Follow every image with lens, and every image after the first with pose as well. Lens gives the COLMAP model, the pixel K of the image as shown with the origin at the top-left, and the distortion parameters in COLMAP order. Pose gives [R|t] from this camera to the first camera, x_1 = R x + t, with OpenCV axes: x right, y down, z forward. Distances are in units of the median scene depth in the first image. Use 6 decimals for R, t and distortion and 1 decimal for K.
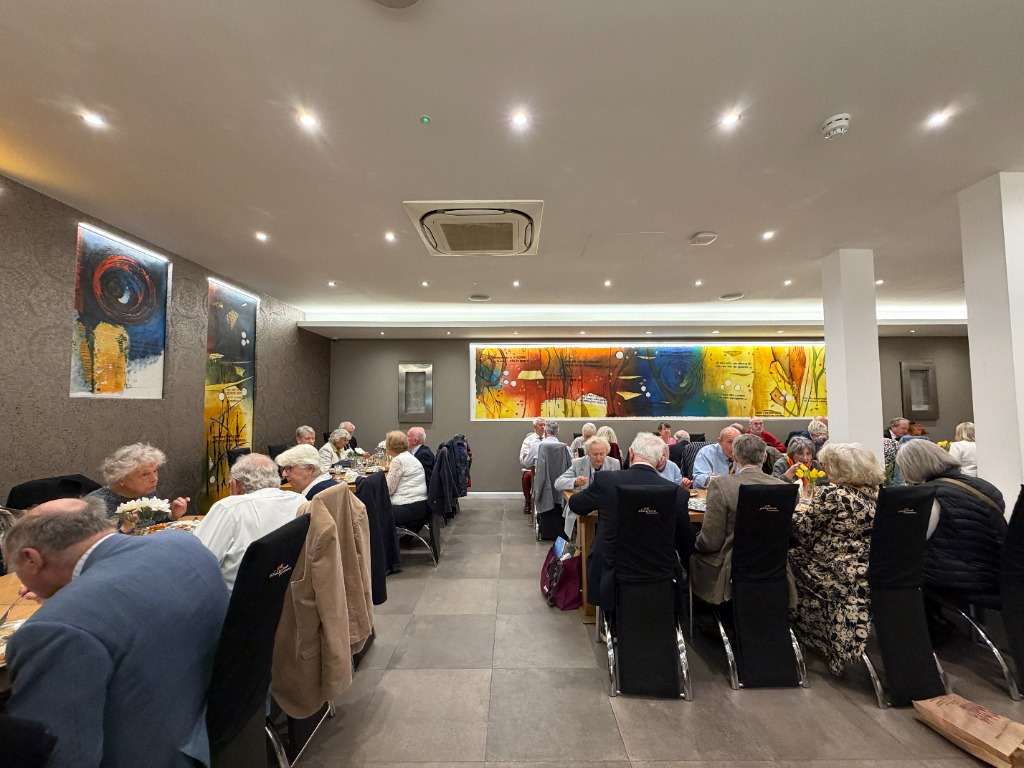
lens RADIAL K [[407.3, 0, 507.3], [0, 407.3, 385.7], [0, 0, 1]] dist [-0.001231, -0.000135]
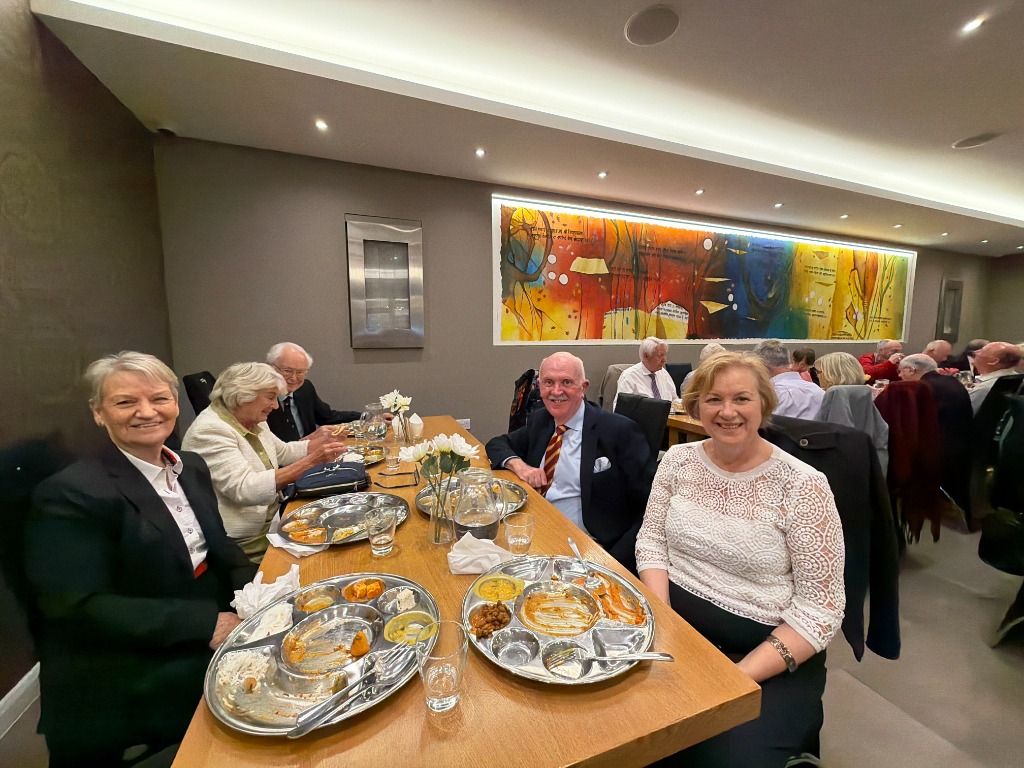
lens RADIAL K [[407.3, 0, 517.6], [0, 407.3, 379.9], [0, 0, 1]] dist [-0.001231, -0.000135]
pose [[0.930141, -0.033252, 0.365695, -0.255619], [-0.023227, 0.988569, 0.148967, 0.050333], [-0.366468, -0.147054, 0.918736, 0.481387]]
